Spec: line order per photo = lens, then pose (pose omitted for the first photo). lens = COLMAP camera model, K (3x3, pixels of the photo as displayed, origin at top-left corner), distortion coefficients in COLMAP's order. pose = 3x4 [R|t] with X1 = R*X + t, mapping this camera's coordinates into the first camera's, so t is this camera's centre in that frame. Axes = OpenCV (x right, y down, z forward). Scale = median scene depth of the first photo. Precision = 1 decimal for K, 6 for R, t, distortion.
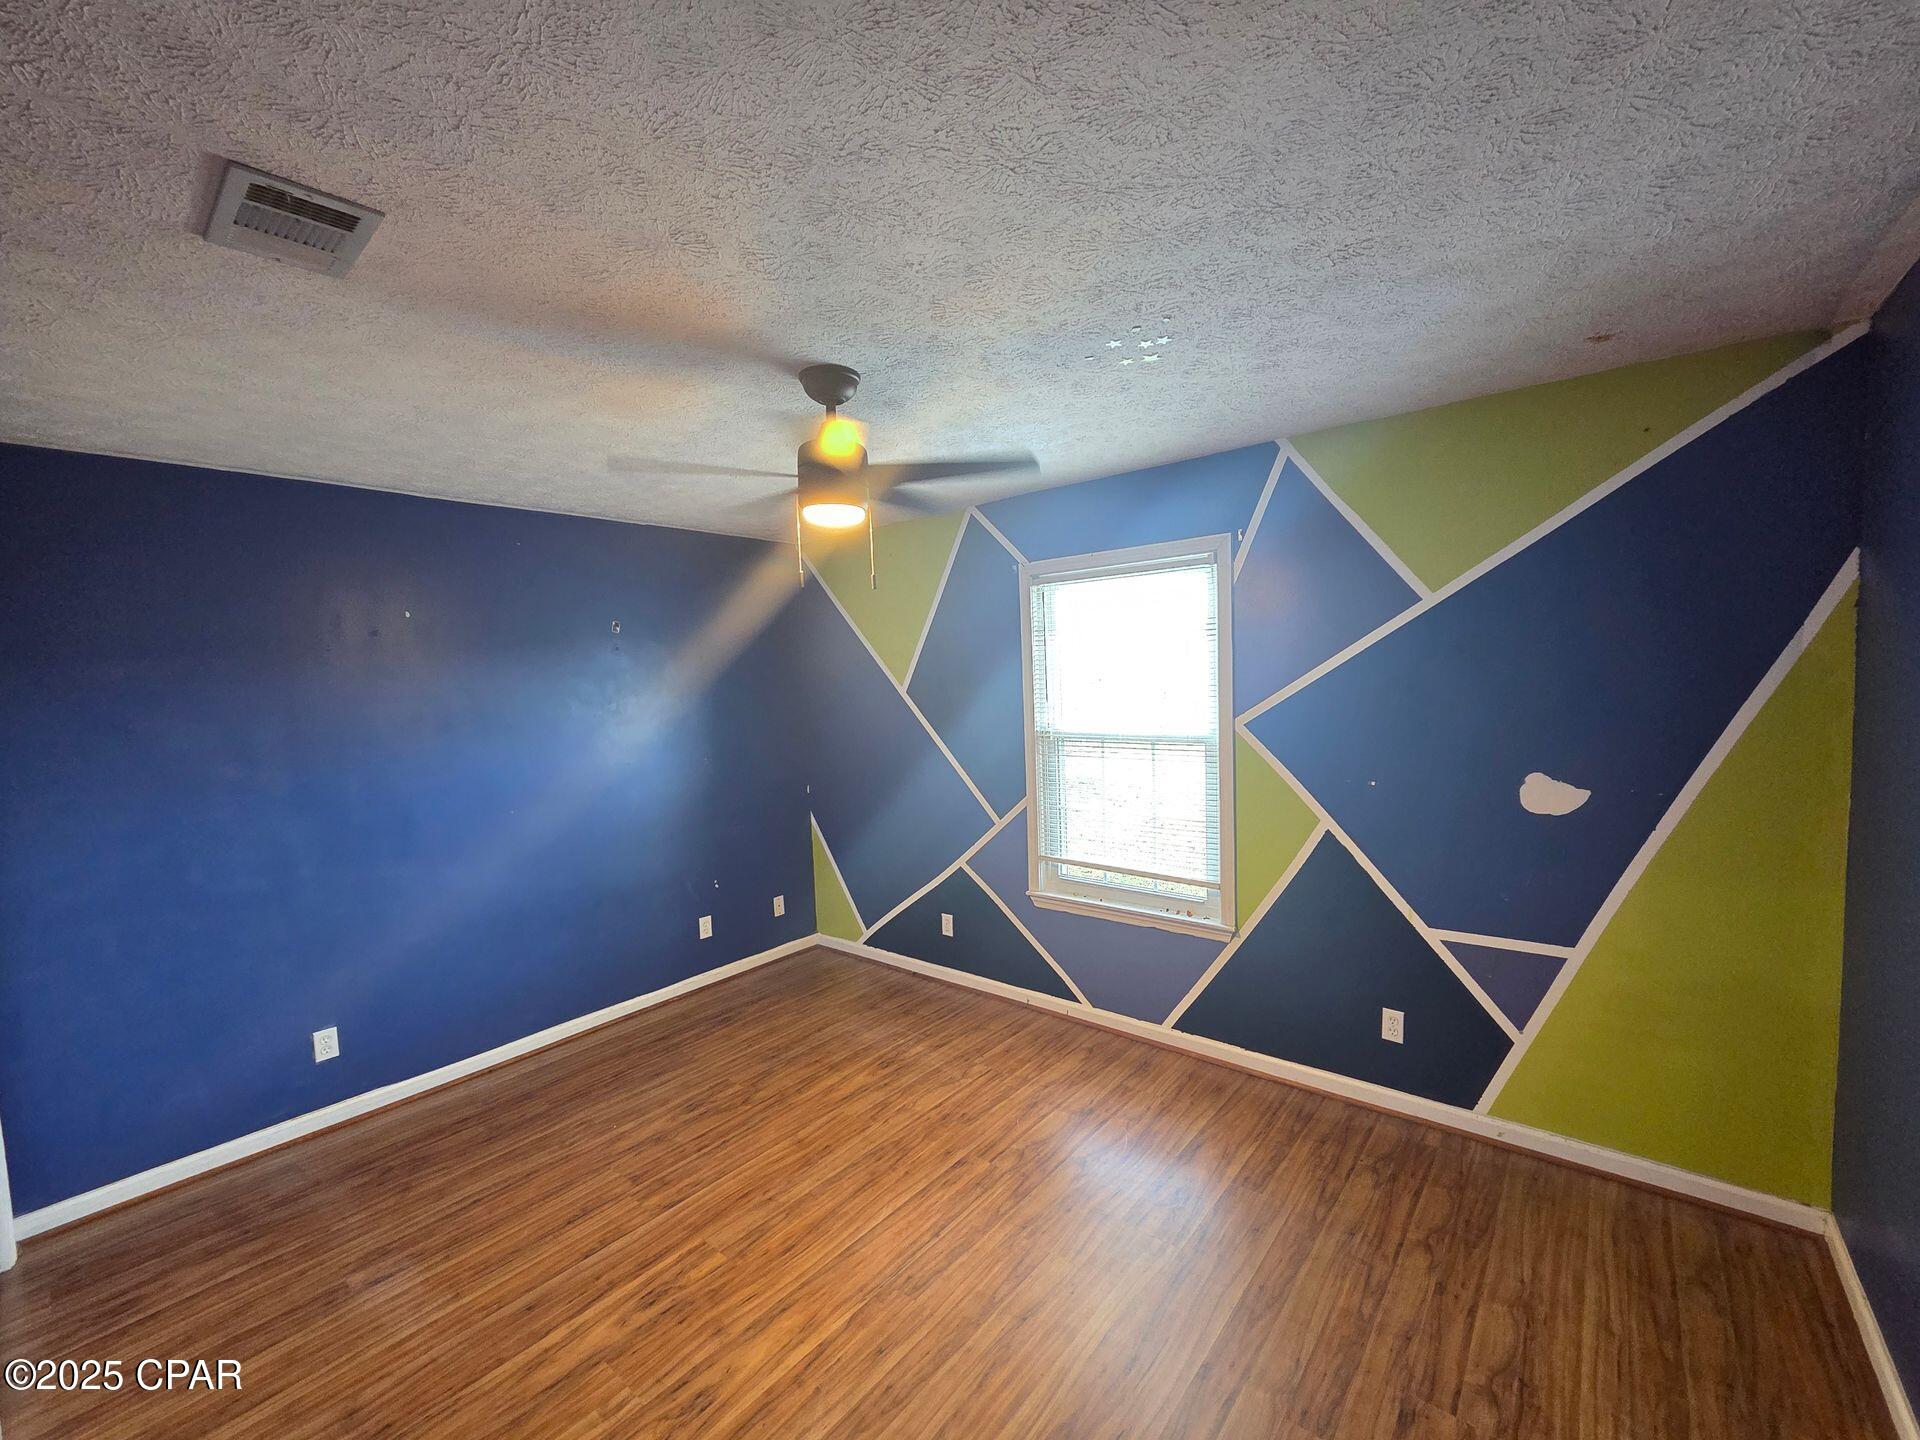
lens RADIAL K [[788.9, 0, 961.1], [0, 788.9, 721.3], [0, 0, 1]] dist [0.002839, 0.001542]
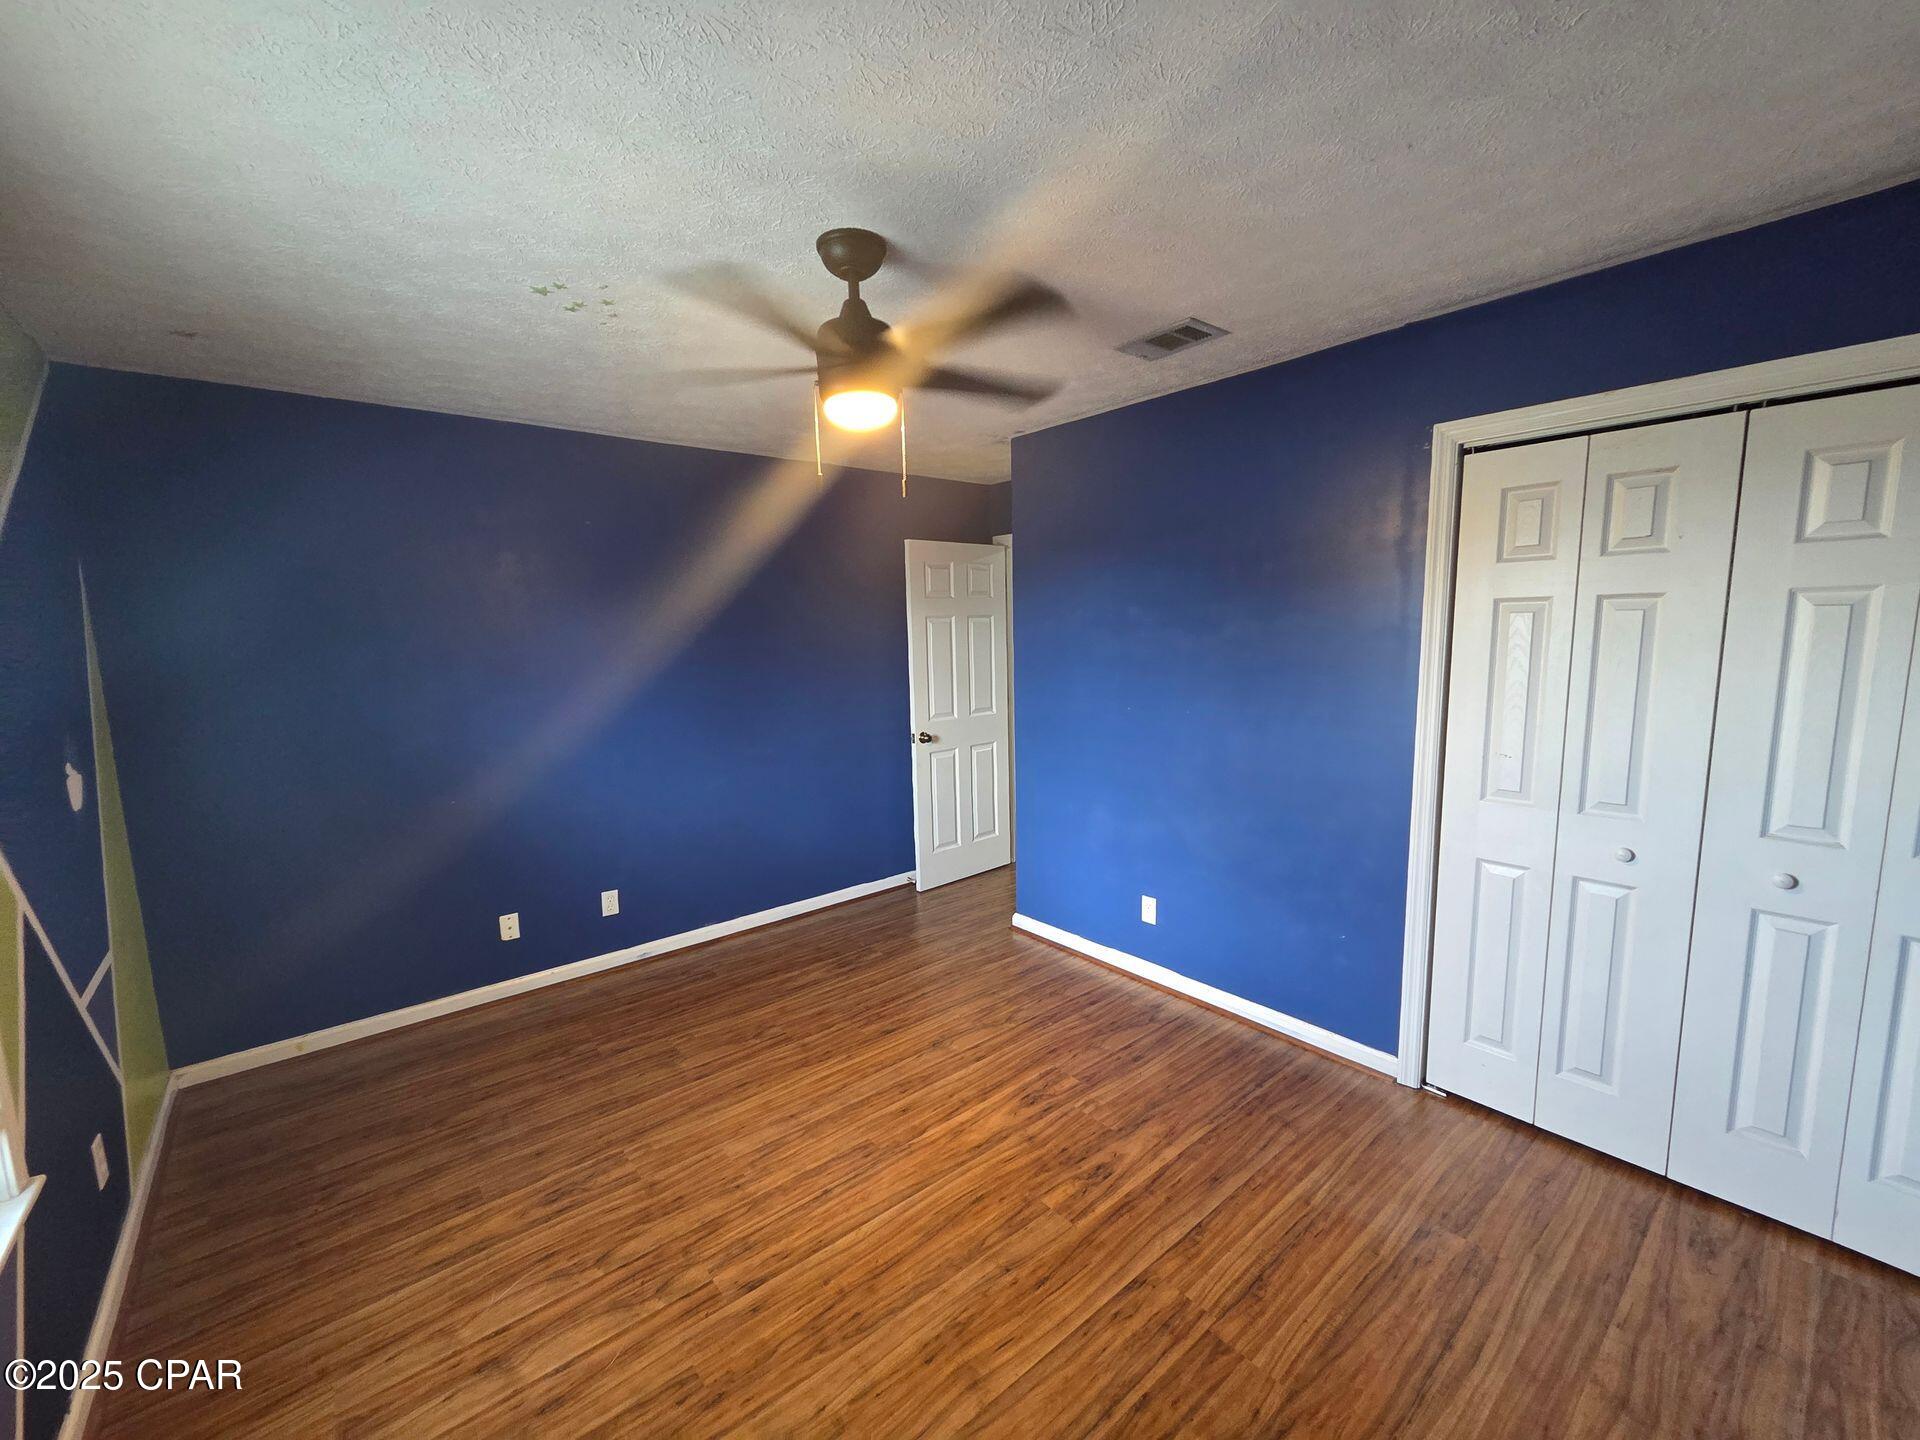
lens RADIAL K [[788.9, 0, 950.2], [0, 788.9, 715.3], [0, 0, 1]] dist [0.002839, 0.001542]
pose [[-0.979091, 0.038805, 0.199686, -0.391760], [0.071848, 0.984337, 0.160995, -0.060402], [-0.190310, 0.171976, -0.966543, 1.797763]]
